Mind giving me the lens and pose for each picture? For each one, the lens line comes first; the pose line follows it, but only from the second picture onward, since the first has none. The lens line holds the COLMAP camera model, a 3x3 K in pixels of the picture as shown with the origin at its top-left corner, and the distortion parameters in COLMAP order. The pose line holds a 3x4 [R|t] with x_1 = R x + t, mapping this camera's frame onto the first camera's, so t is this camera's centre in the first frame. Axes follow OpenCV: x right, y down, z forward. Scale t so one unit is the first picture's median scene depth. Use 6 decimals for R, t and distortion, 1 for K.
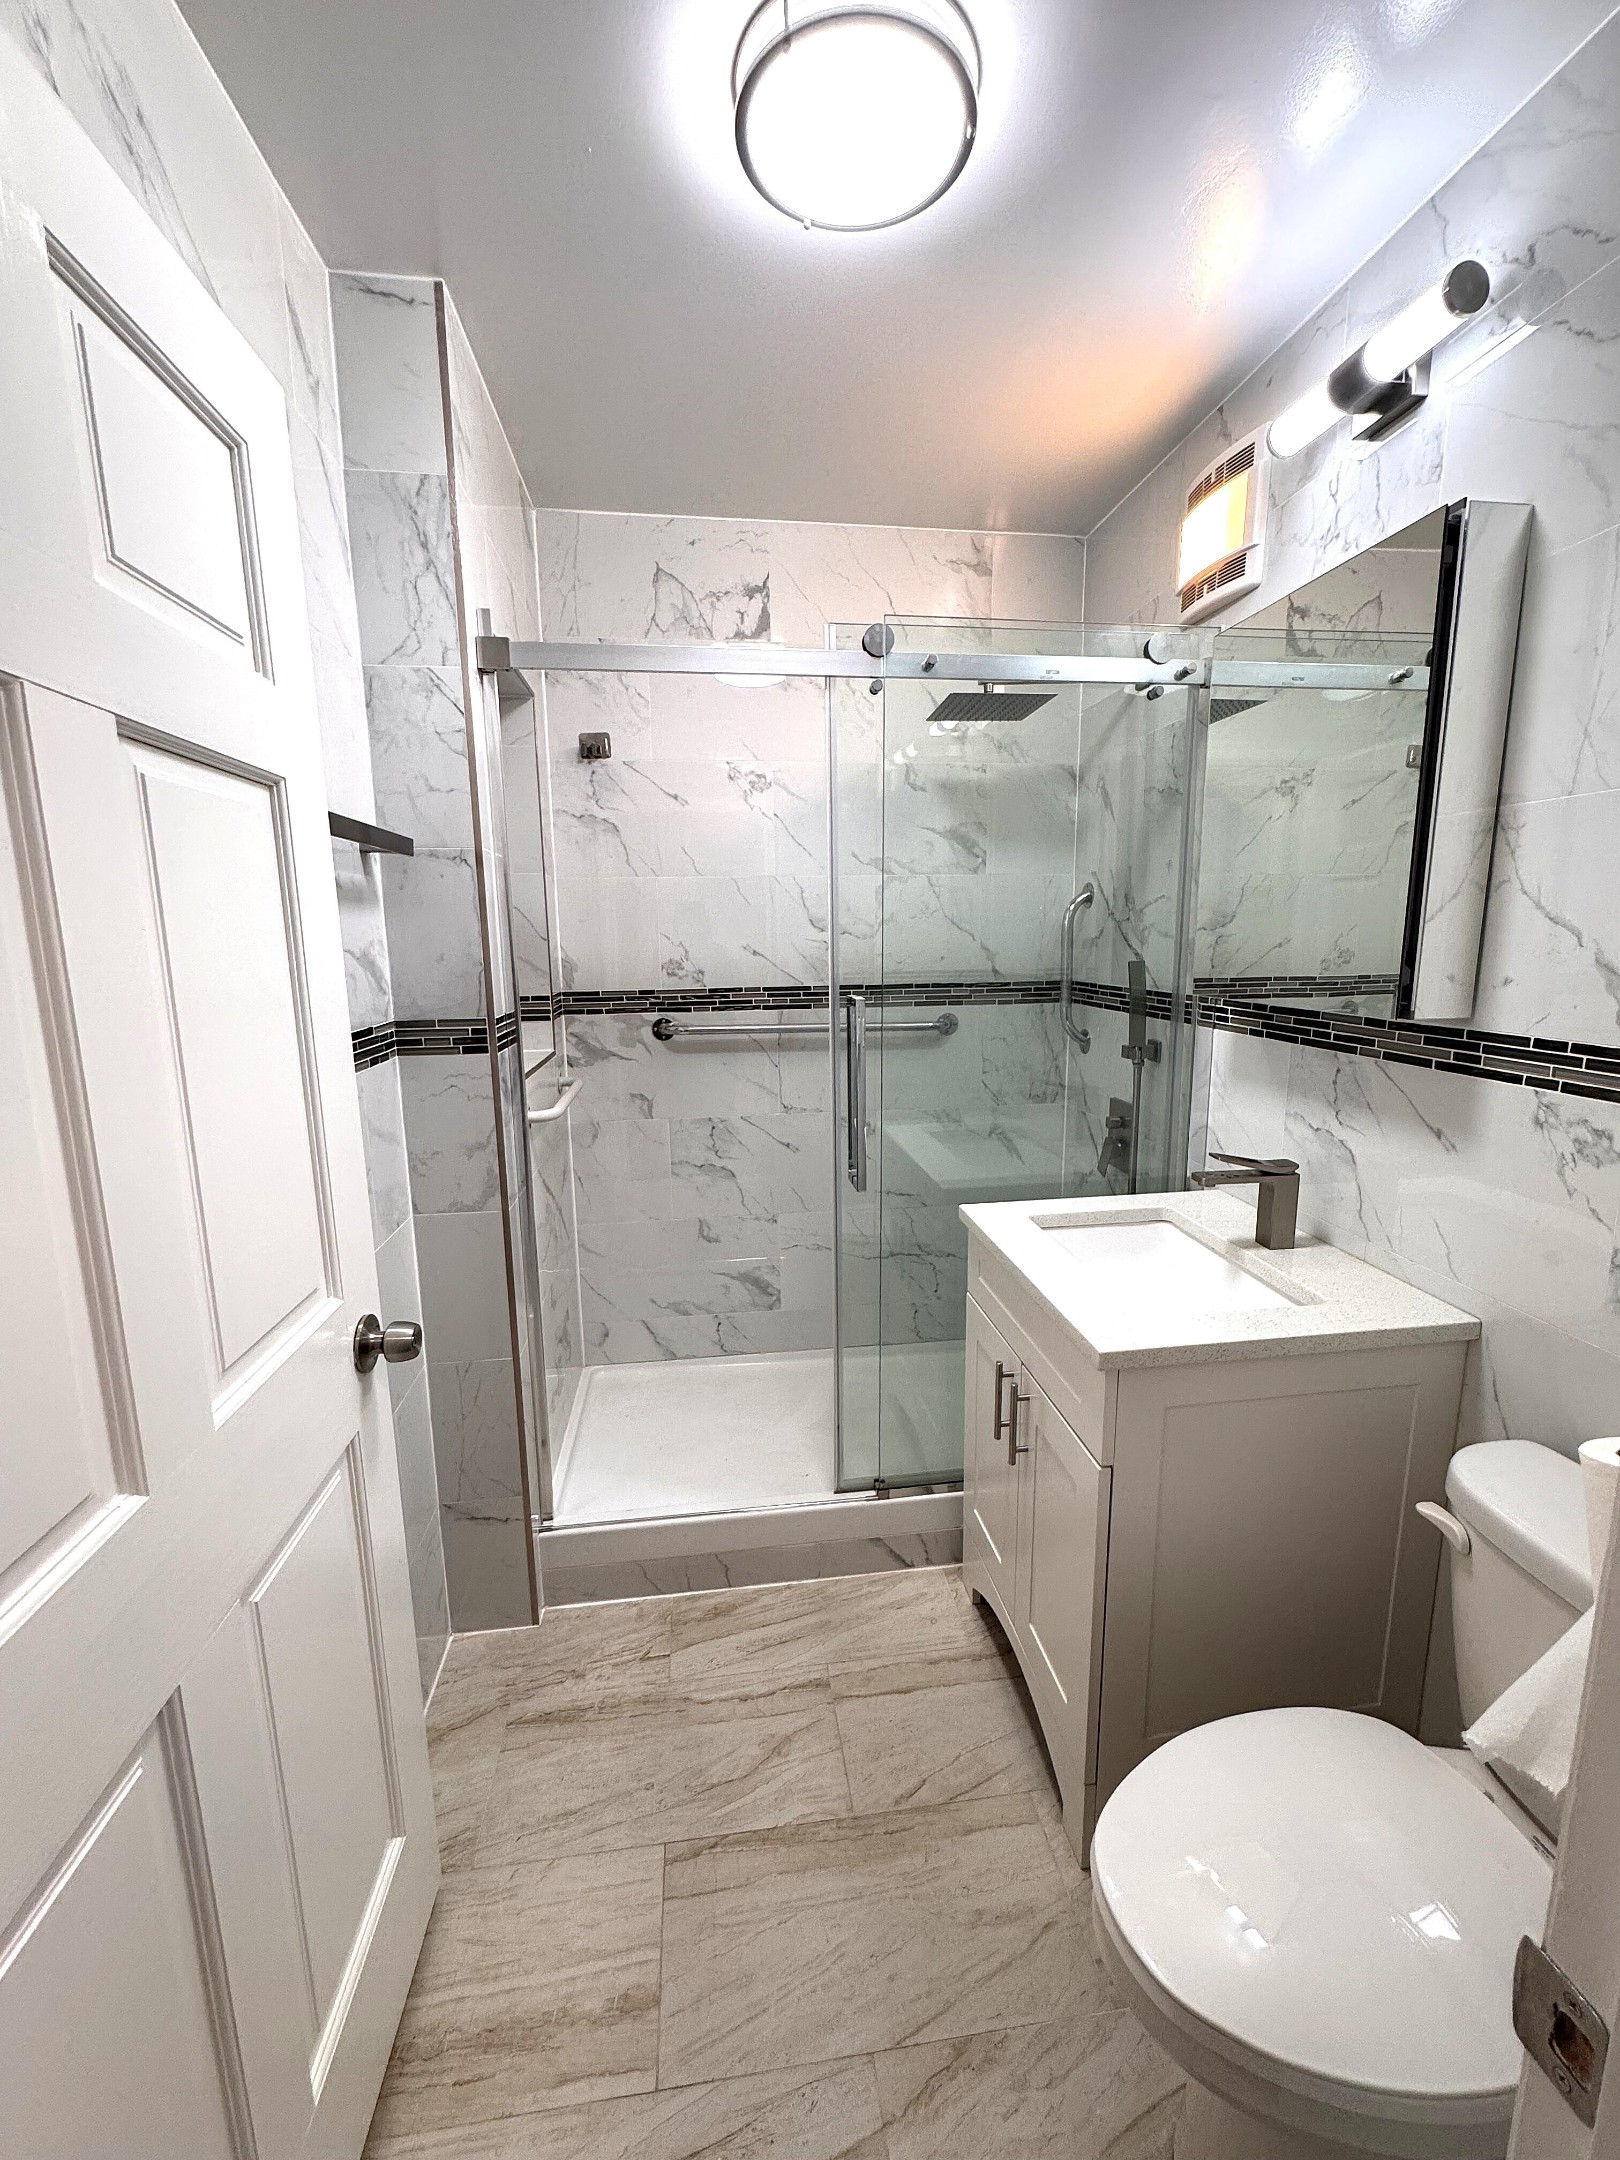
lens RADIAL K [[866.4, 0, 809.8], [0, 866.4, 1082.8], [0, 0, 1]] dist [-0.003639, 0.000210]
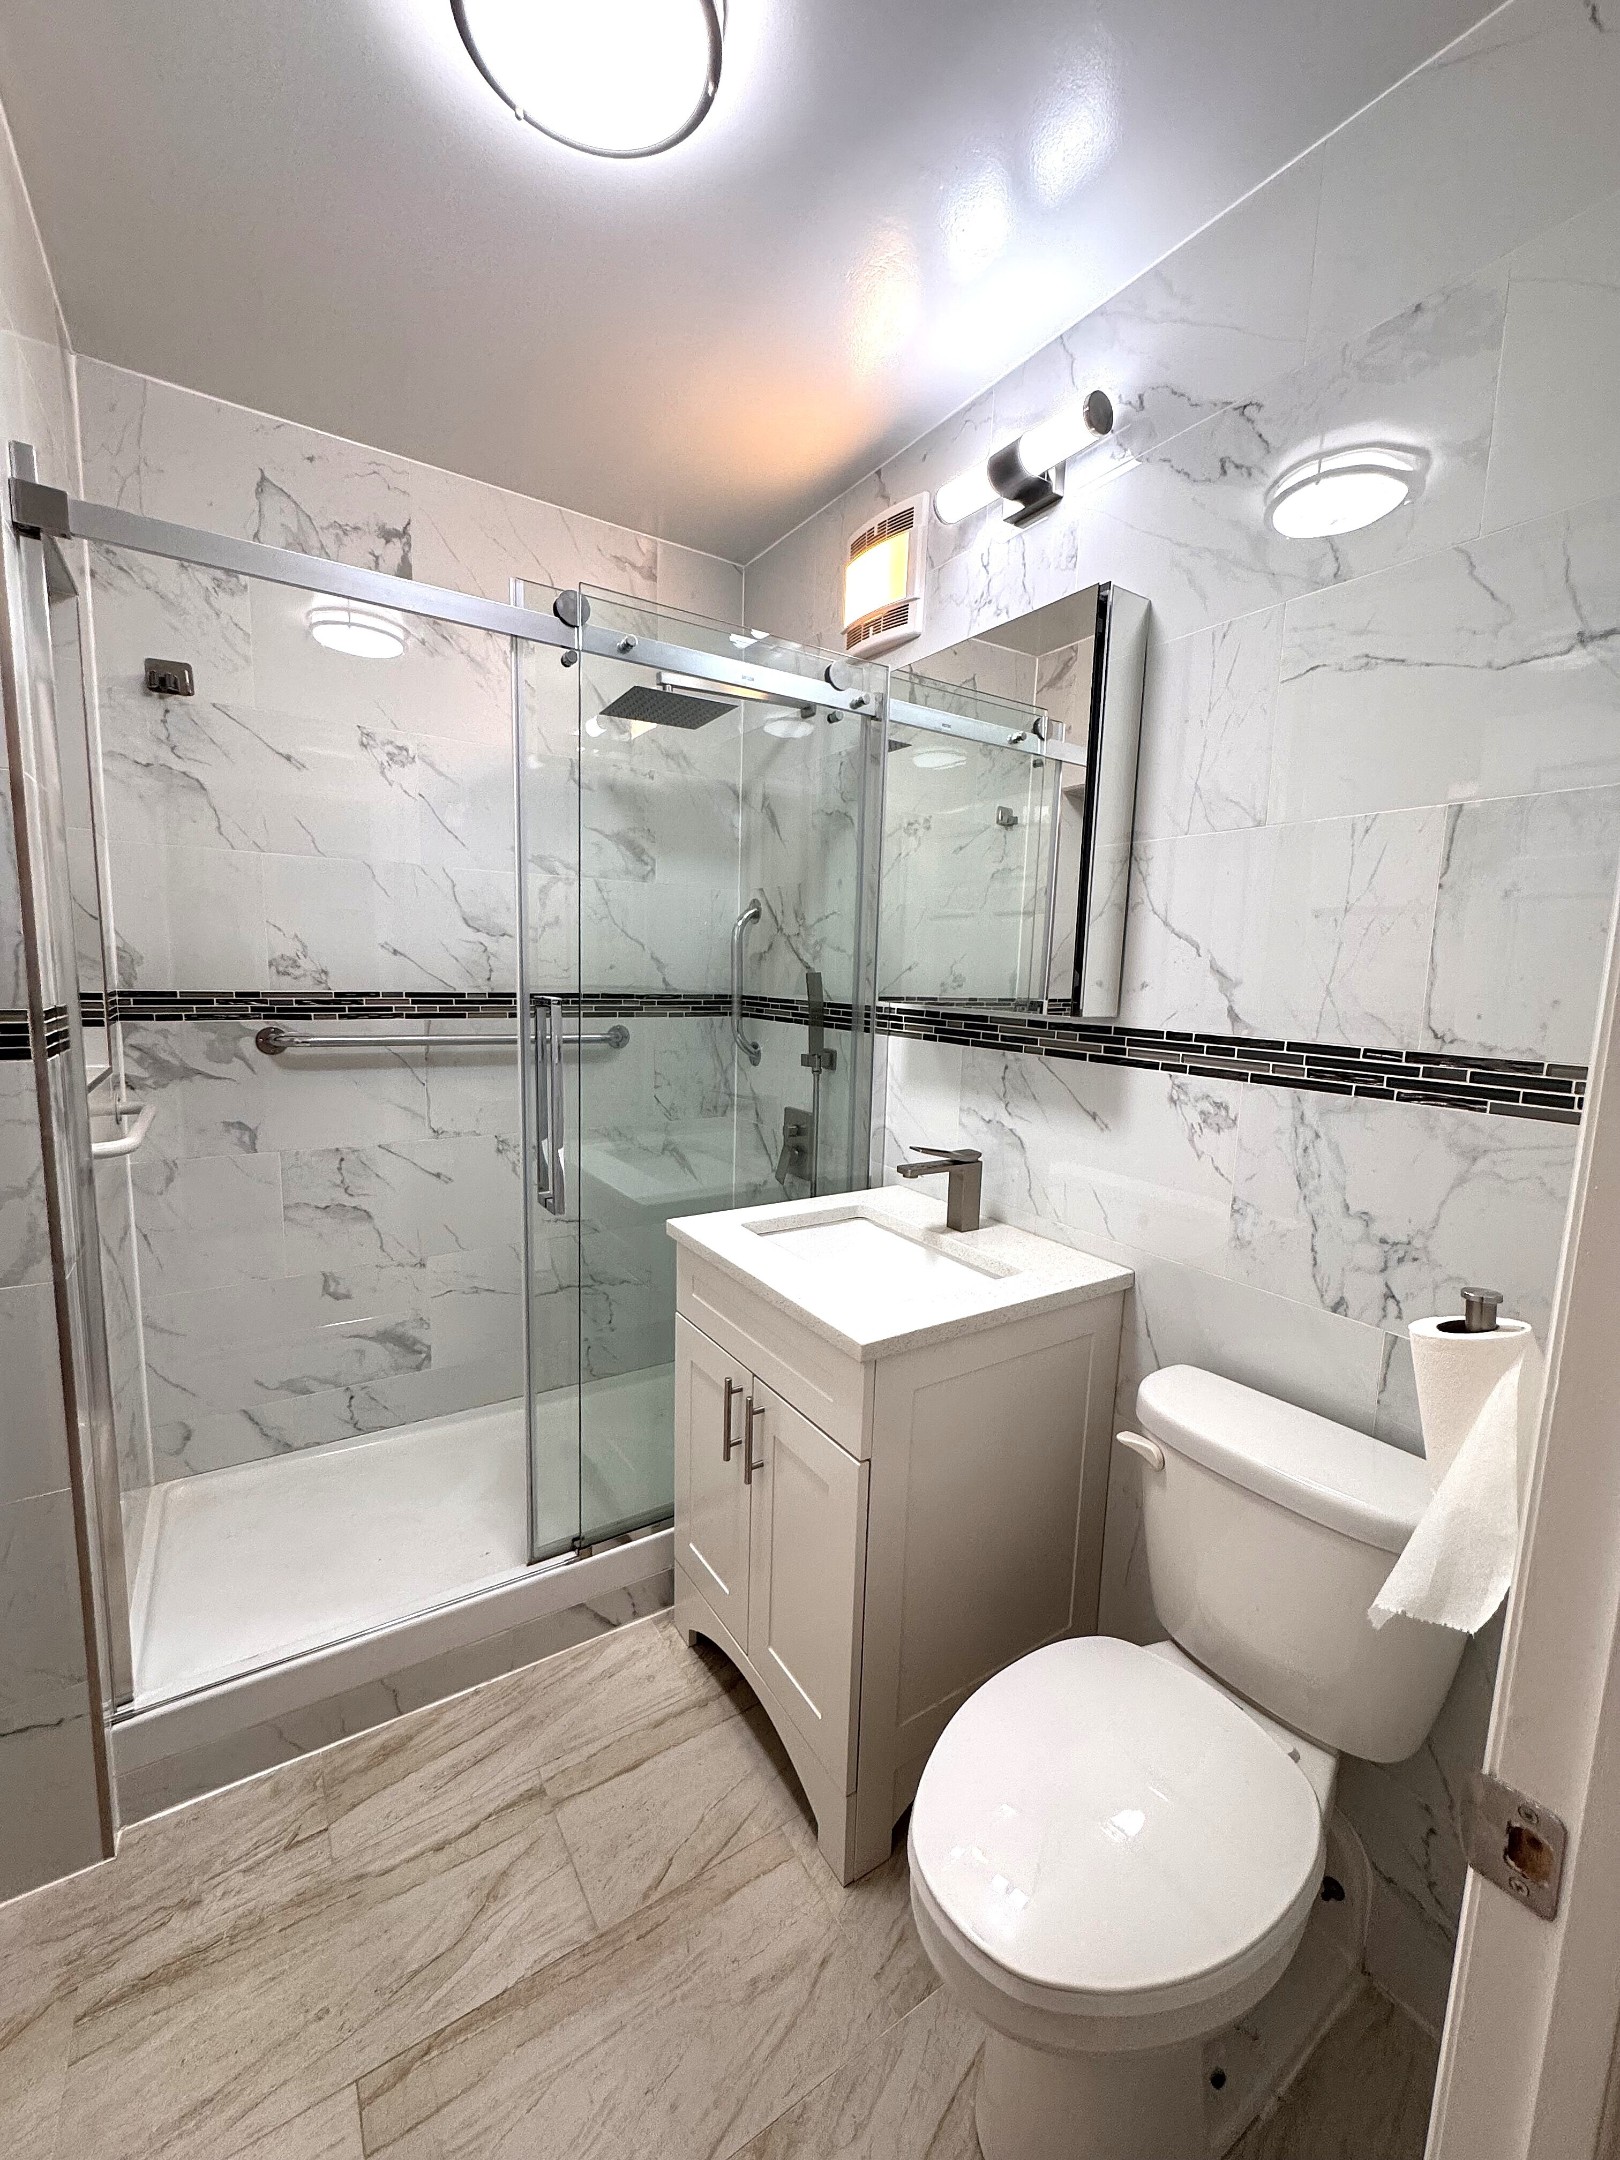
lens RADIAL K [[866.4, 0, 809.8], [0, 866.4, 1082.8], [0, 0, 1]] dist [-0.003639, 0.000210]
pose [[0.900042, -0.018347, 0.435417, -0.099106], [0.034468, 0.998980, -0.029154, 0.026110], [-0.434439, 0.041248, 0.899757, 0.081478]]
